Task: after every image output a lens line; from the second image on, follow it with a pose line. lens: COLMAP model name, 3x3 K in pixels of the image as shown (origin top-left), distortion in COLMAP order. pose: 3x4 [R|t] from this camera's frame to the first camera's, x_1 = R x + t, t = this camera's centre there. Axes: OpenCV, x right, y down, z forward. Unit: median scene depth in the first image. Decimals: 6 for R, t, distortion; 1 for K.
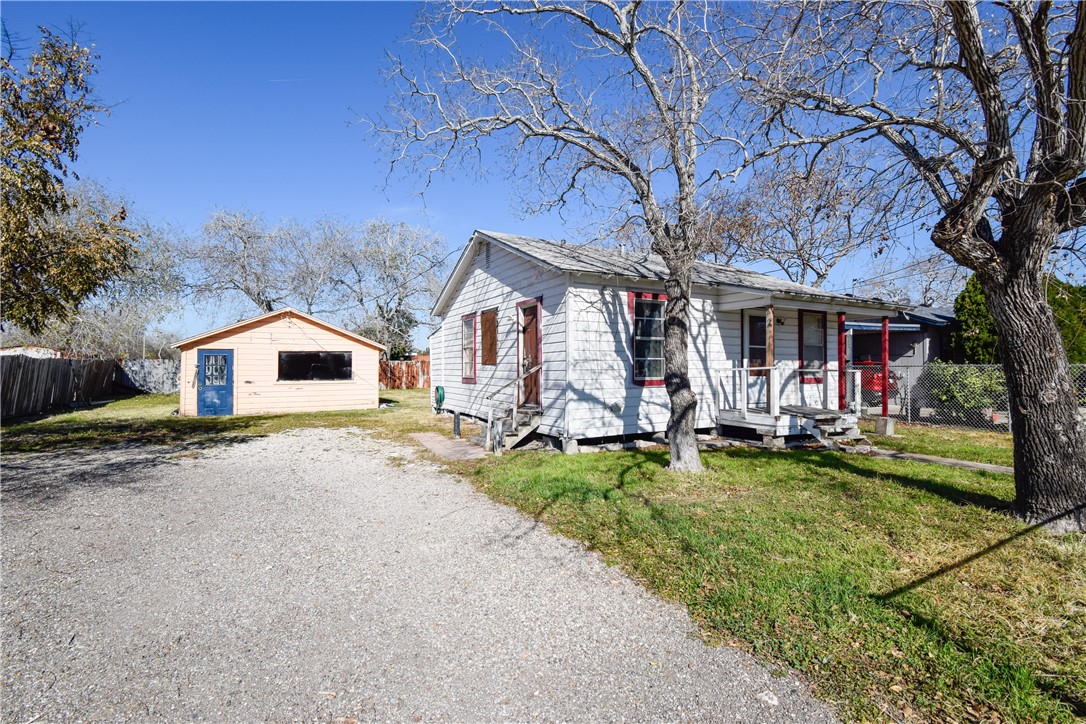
lens RADIAL K [[484.0, 0, 547.1], [0, 484.0, 357.1], [0, 0, 1]] dist [-0.000804, -0.010431]
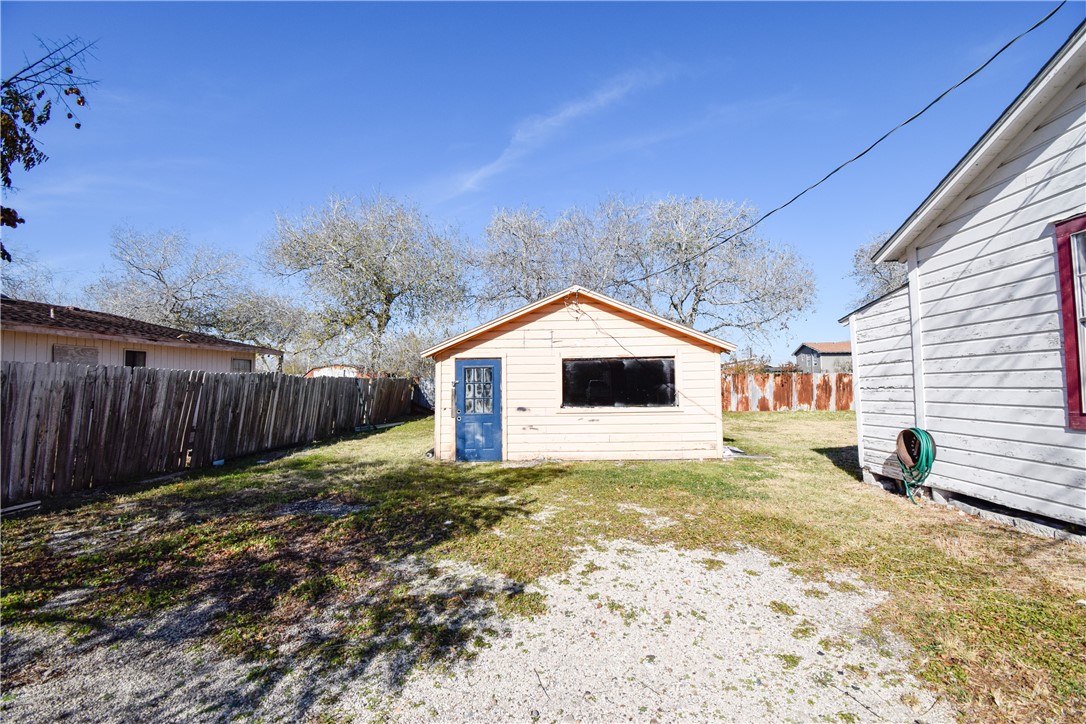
lens RADIAL K [[484.0, 0, 550.6], [0, 484.0, 353.9], [0, 0, 1]] dist [-0.000804, -0.010431]
pose [[0.862009, -0.040813, -0.505247, -0.263552], [0.018932, 0.998650, -0.048369, 0.011063], [0.506539, 0.032129, 0.861618, 0.472572]]
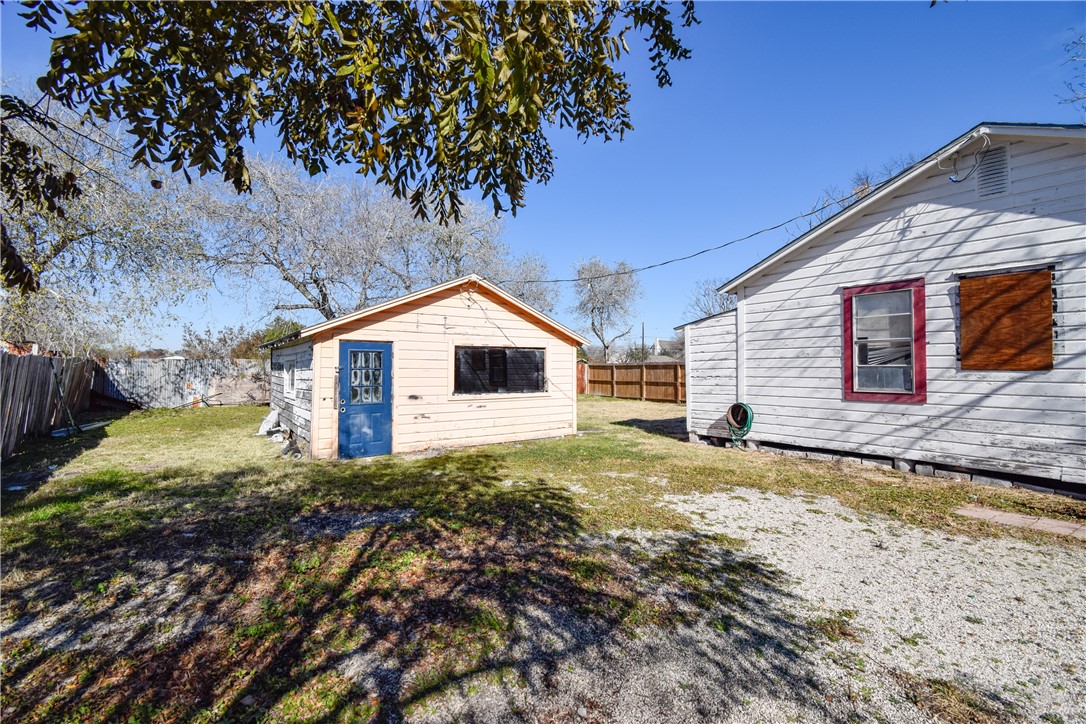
lens RADIAL K [[484.0, 0, 543.9], [0, 484.0, 358.6], [0, 0, 1]] dist [-0.000804, -0.010431]
pose [[0.992431, 0.005933, 0.122659, -0.533290], [-0.005034, 0.999958, -0.007634, 0.007926], [-0.122699, 0.006959, 0.992419, 0.386332]]
